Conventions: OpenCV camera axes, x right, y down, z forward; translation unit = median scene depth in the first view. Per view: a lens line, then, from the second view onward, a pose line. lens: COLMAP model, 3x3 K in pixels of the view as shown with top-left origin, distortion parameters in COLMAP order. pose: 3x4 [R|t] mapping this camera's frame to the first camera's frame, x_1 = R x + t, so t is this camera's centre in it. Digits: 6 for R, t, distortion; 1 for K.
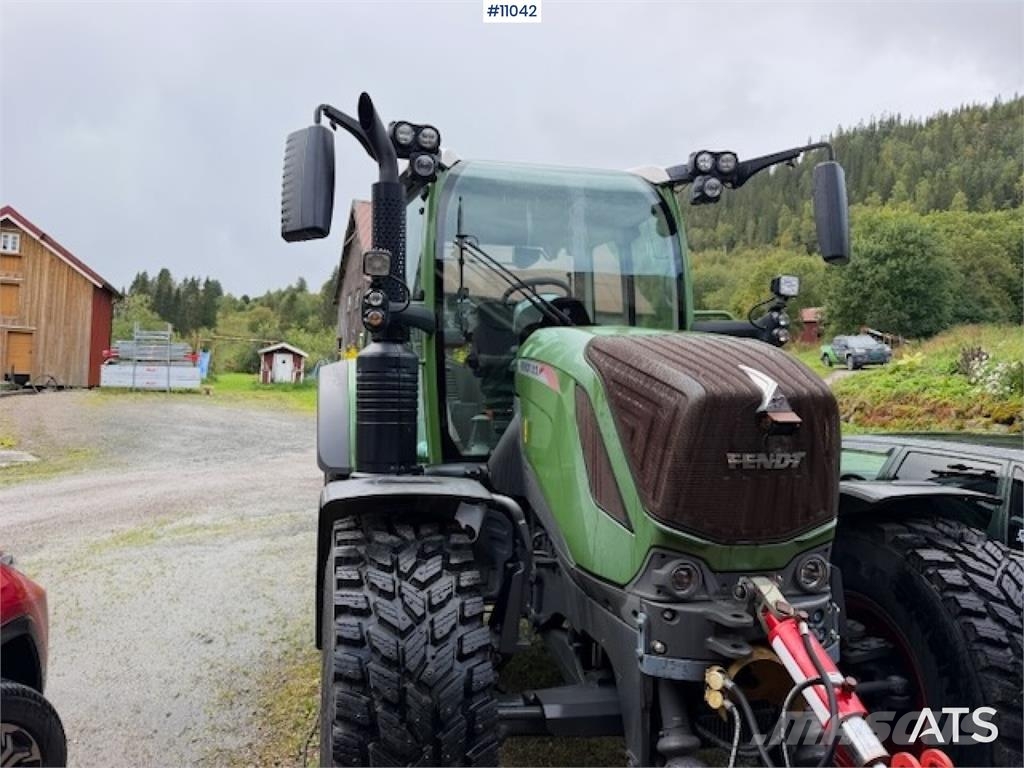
lens RADIAL K [[705.7, 0, 516.8], [0, 705.7, 379.8], [0, 0, 1]] dist [0.078545, -0.103137]
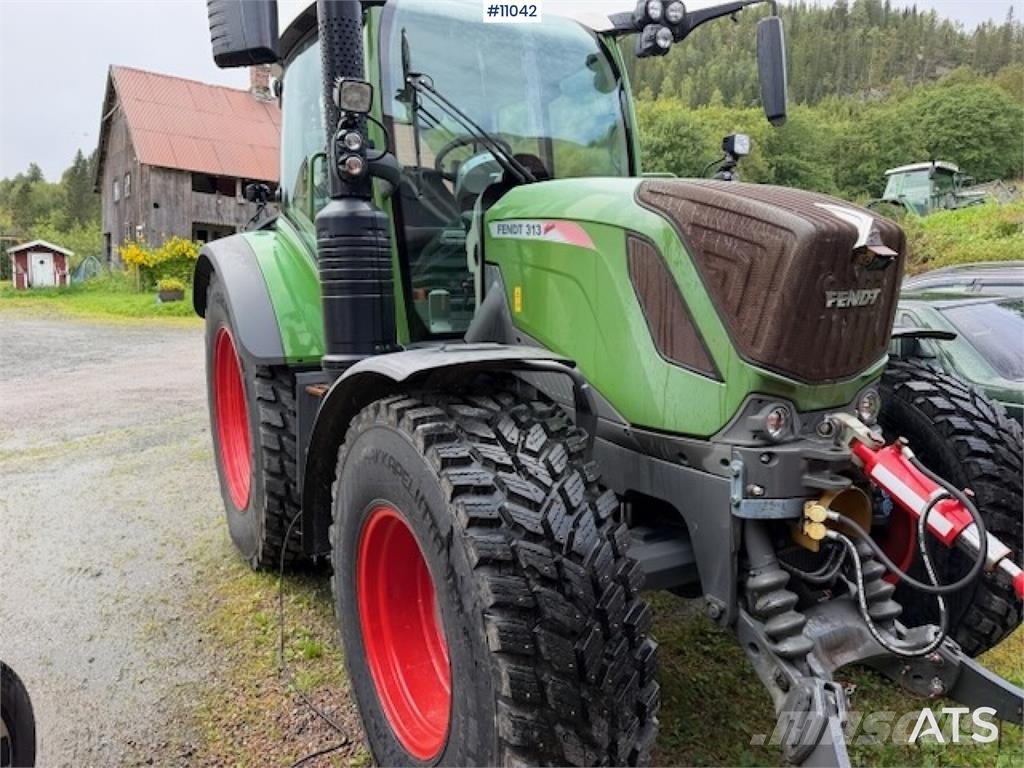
lens RADIAL K [[702.1, 0, 494.1], [0, 702.1, 375.8], [0, 0, 1]] dist [0.056891, -0.070708]
pose [[0.955246, -0.073982, 0.286411, -0.245545], [0.035229, 0.989782, 0.138170, 0.038468], [-0.293706, -0.121897, 0.948092, 0.110125]]
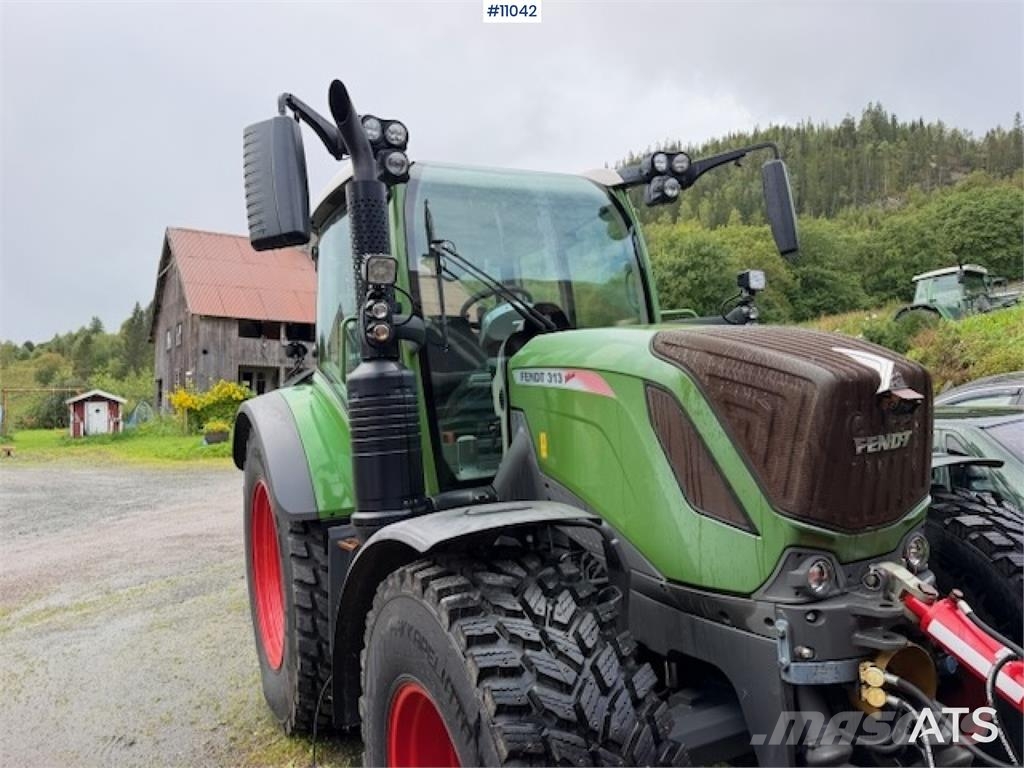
lens RADIAL K [[699.5, 0, 490.7], [0, 699.5, 382.0], [0, 0, 1]] dist [0.045872, -0.053186]
pose [[0.967419, -0.078907, 0.240571, -0.229184], [0.086787, 0.995977, -0.022320, 0.003678], [-0.237842, 0.042471, 0.970375, 0.107912]]
